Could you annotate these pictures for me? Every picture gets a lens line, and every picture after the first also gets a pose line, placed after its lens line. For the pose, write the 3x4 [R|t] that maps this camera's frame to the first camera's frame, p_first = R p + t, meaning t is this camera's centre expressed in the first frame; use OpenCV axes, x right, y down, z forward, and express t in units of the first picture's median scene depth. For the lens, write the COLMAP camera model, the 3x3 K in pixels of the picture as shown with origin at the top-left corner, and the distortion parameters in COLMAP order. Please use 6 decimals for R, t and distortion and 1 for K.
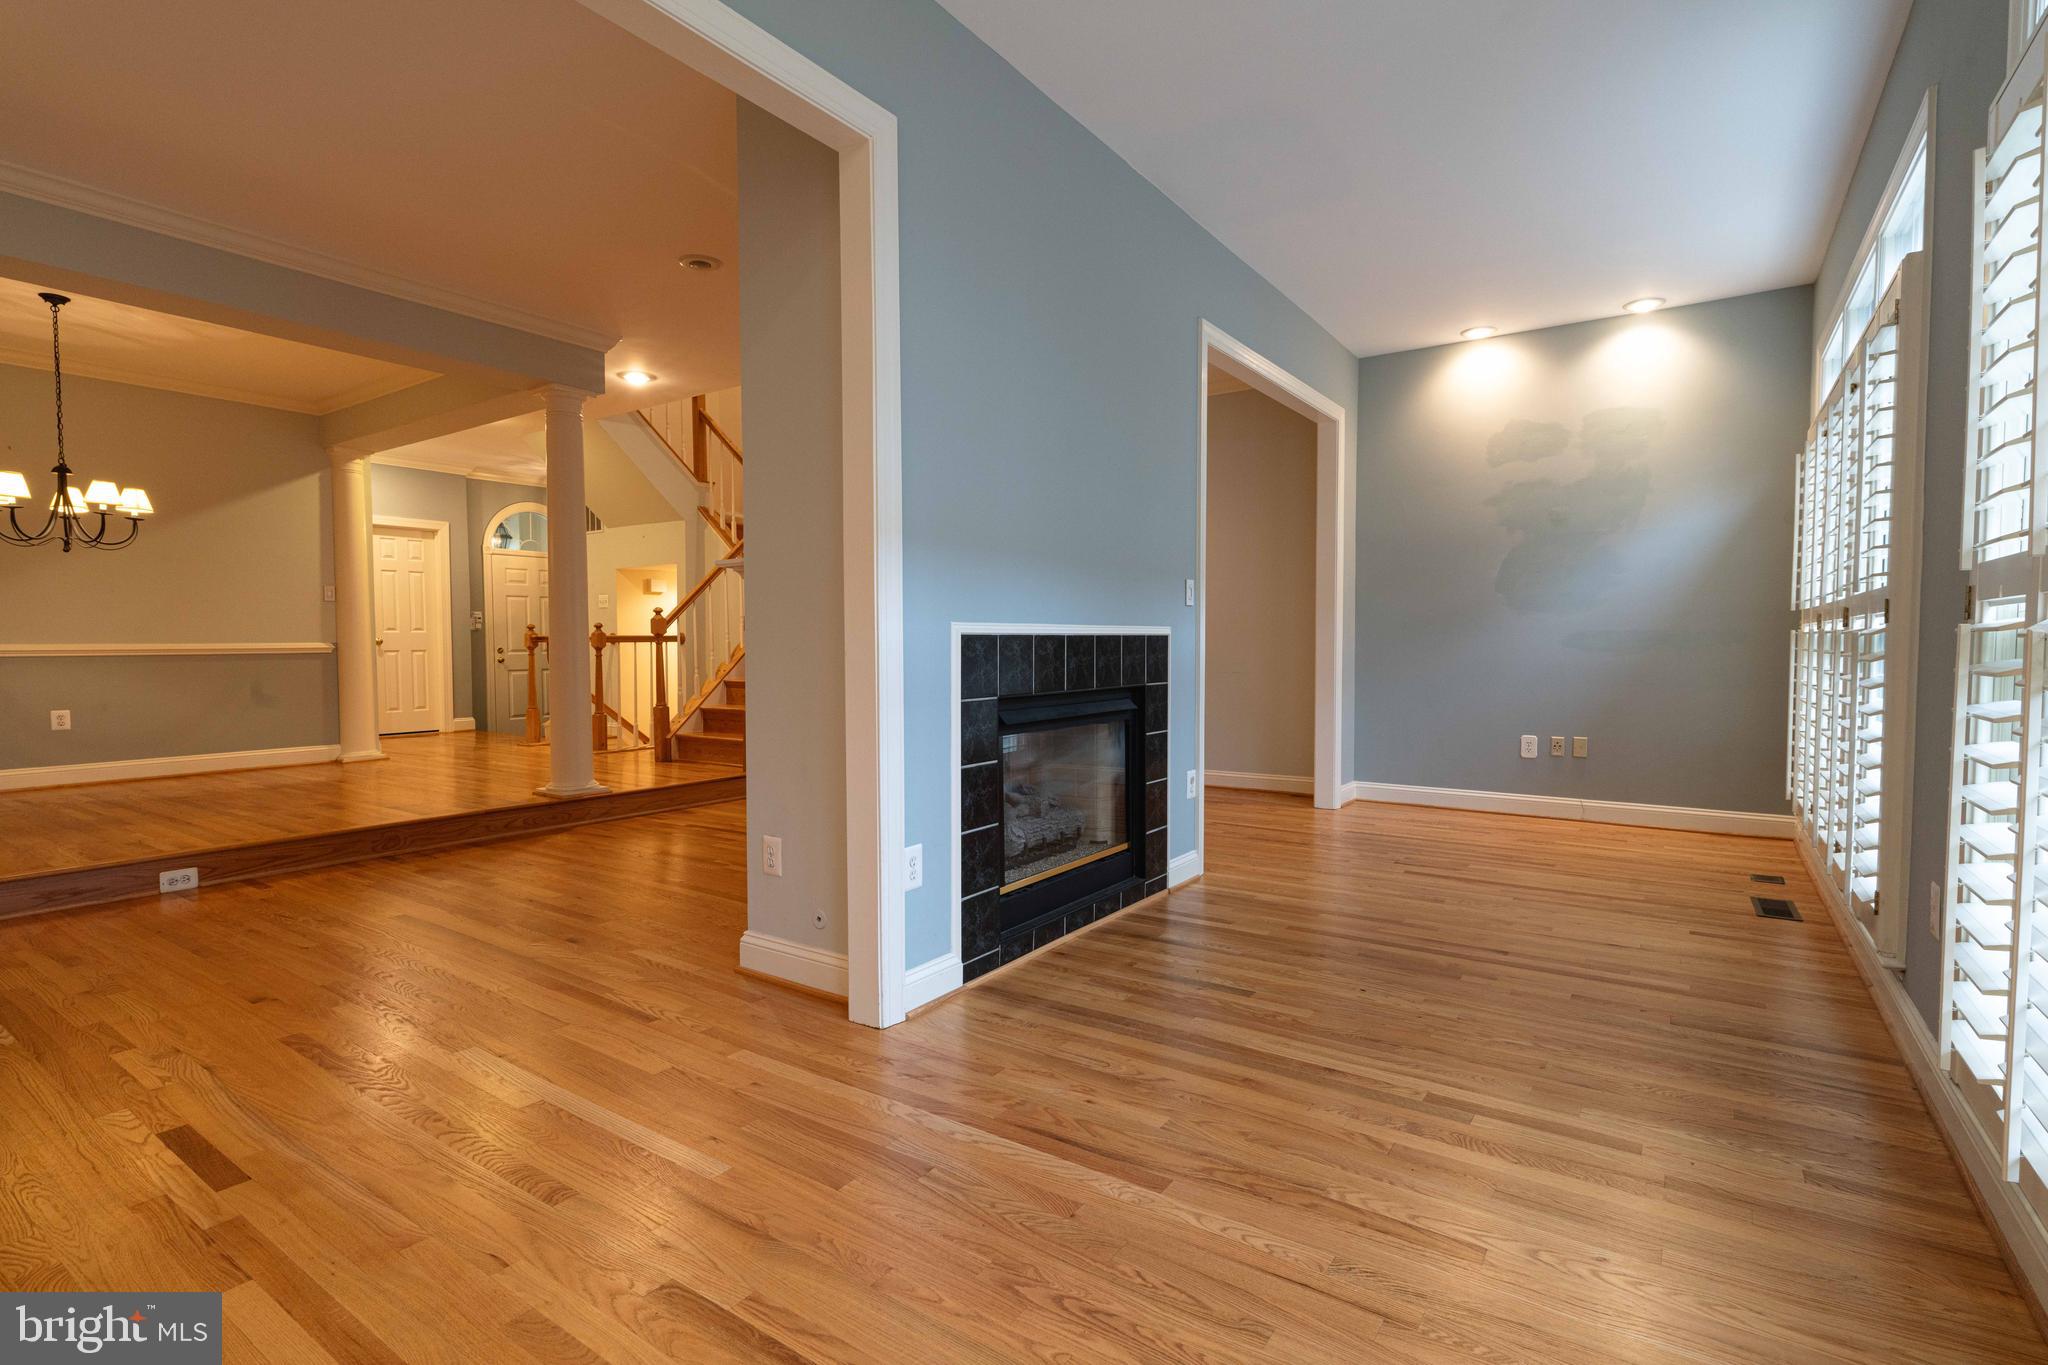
lens RADIAL K [[966.8, 0, 1029.7], [0, 966.8, 682.4], [0, 0, 1]] dist [-0.002020, -0.000501]
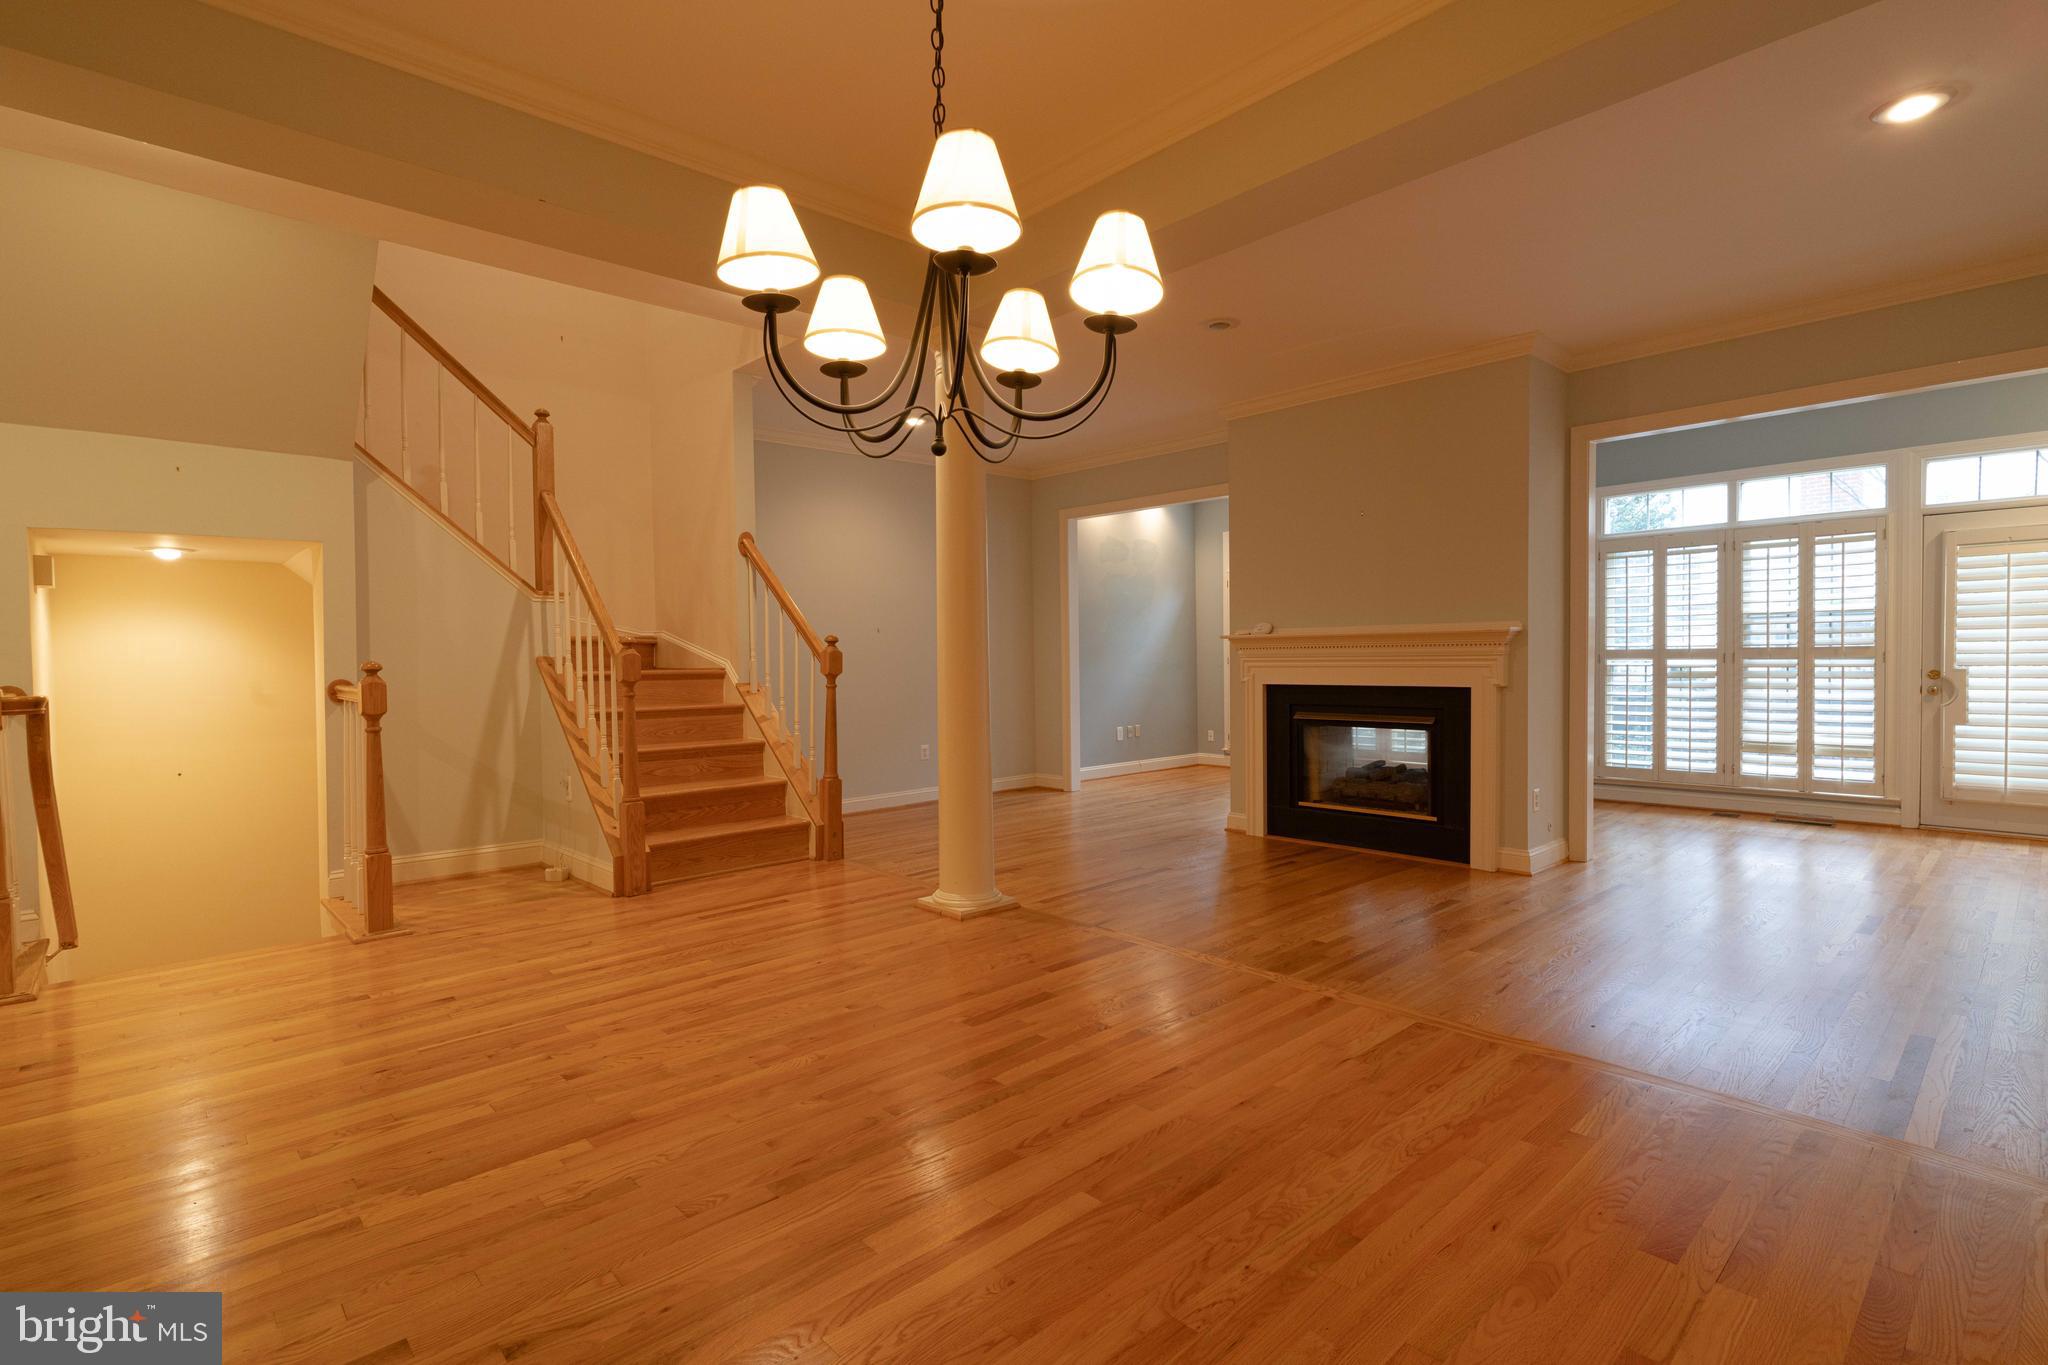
lens RADIAL K [[983.9, 0, 1013.7], [0, 983.9, 677.5], [0, 0, 1]] dist [0.003785, 0.000463]
pose [[0.223970, -0.023828, 0.974305, -1.106984], [0.052871, 0.998526, 0.012267, -0.056792], [-0.973161, 0.048765, 0.224900, 0.758310]]
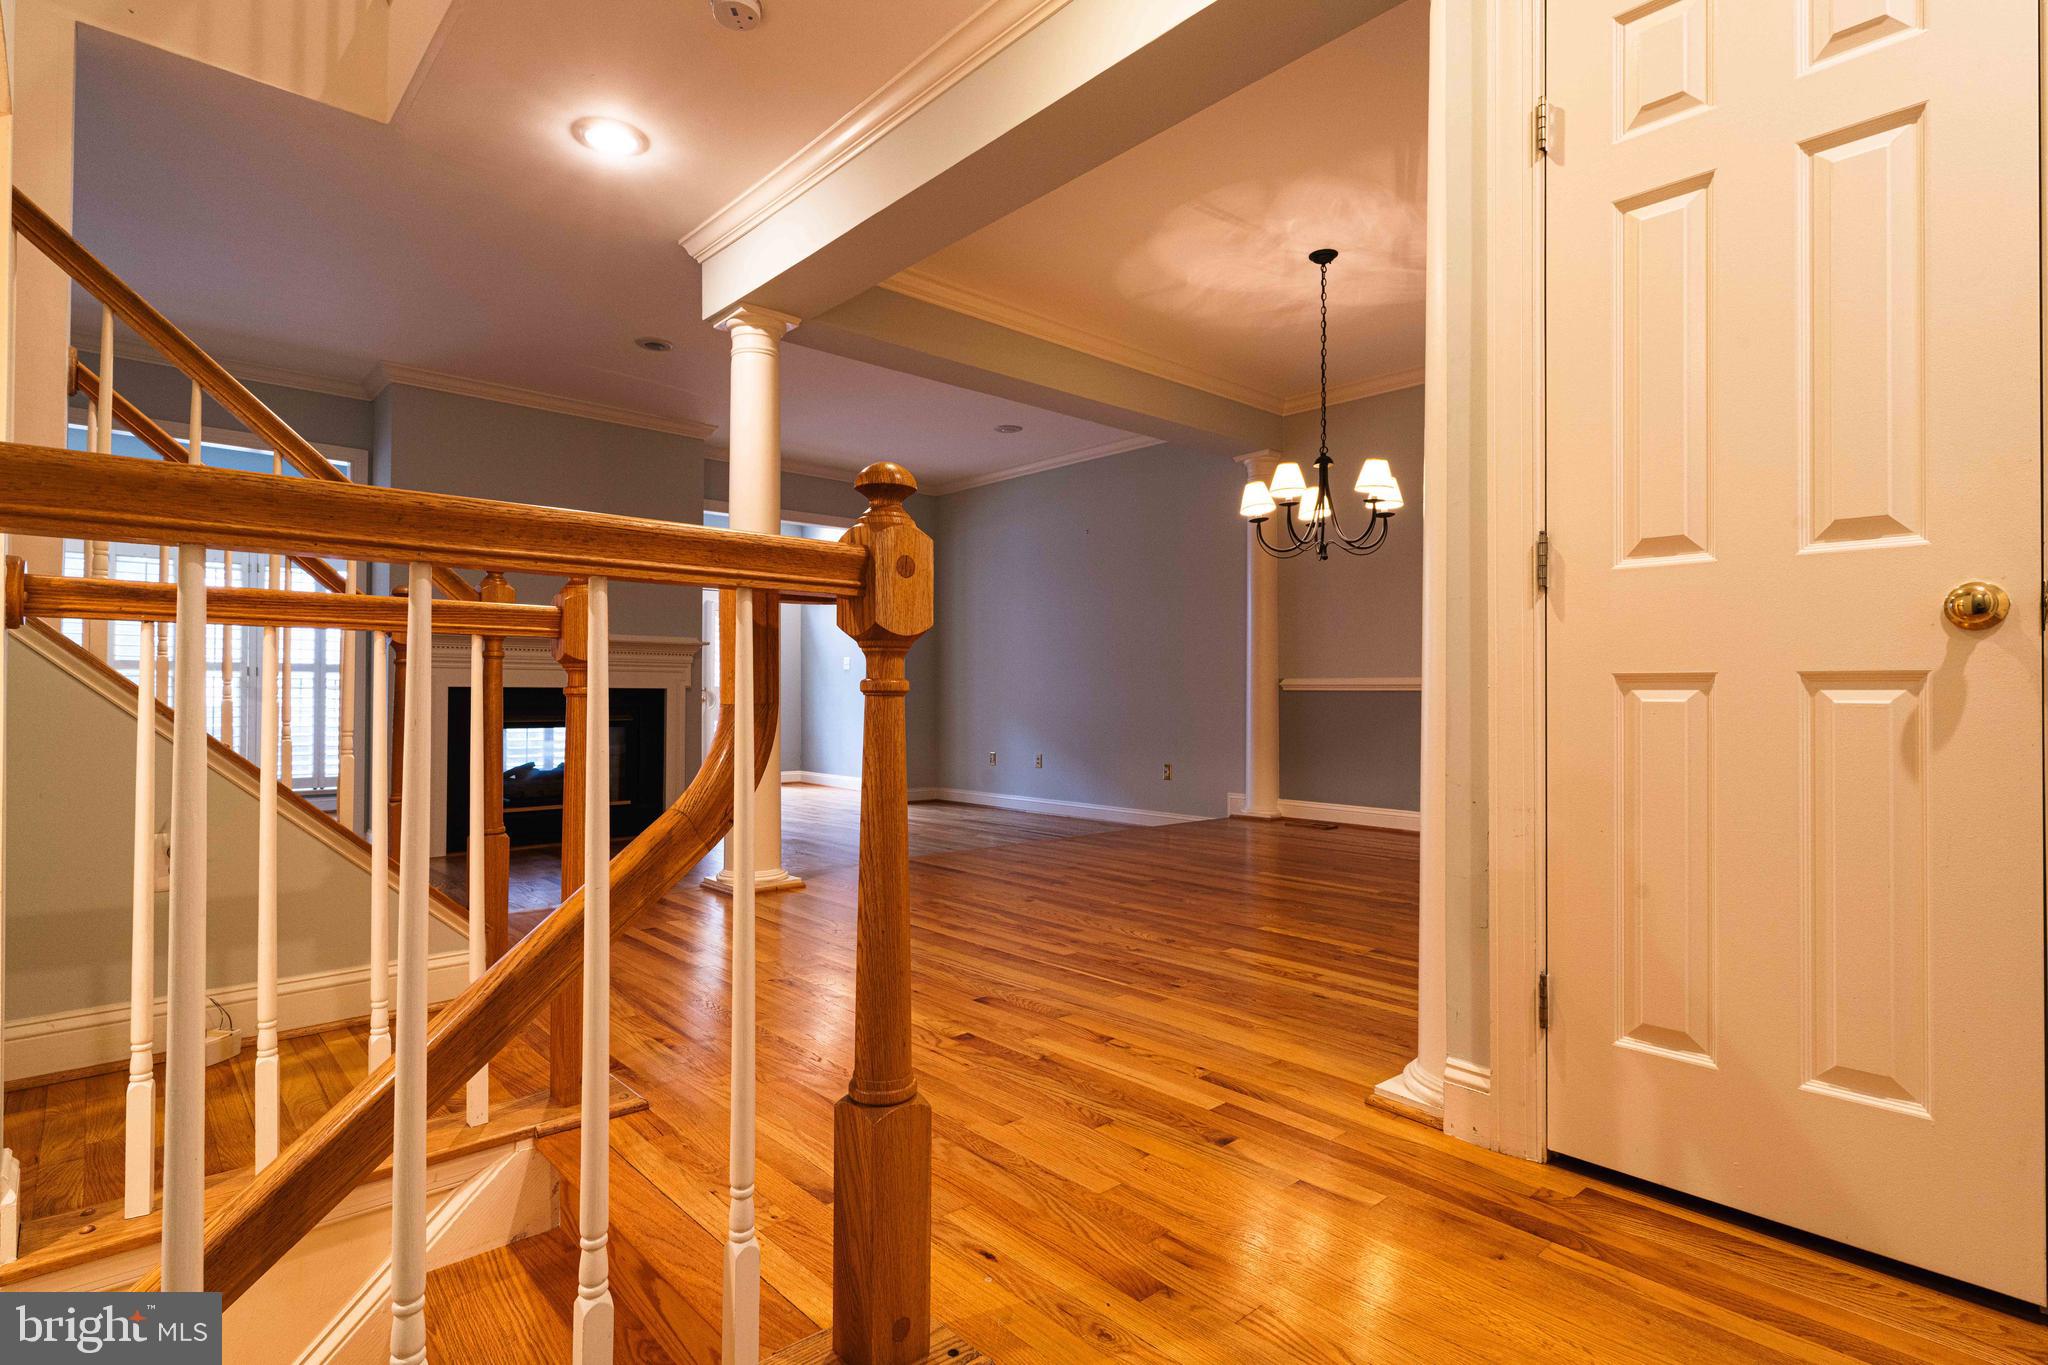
lens RADIAL K [[1013.7, 0, 1050.5], [0, 1013.7, 682.5], [0, 0, 1]] dist [-0.003626, -0.000158]
pose [[-0.977431, 0.003692, 0.211223, -0.804136], [0.009840, 0.999558, 0.028064, -0.049782], [-0.211026, 0.029509, -0.977035, 1.581132]]
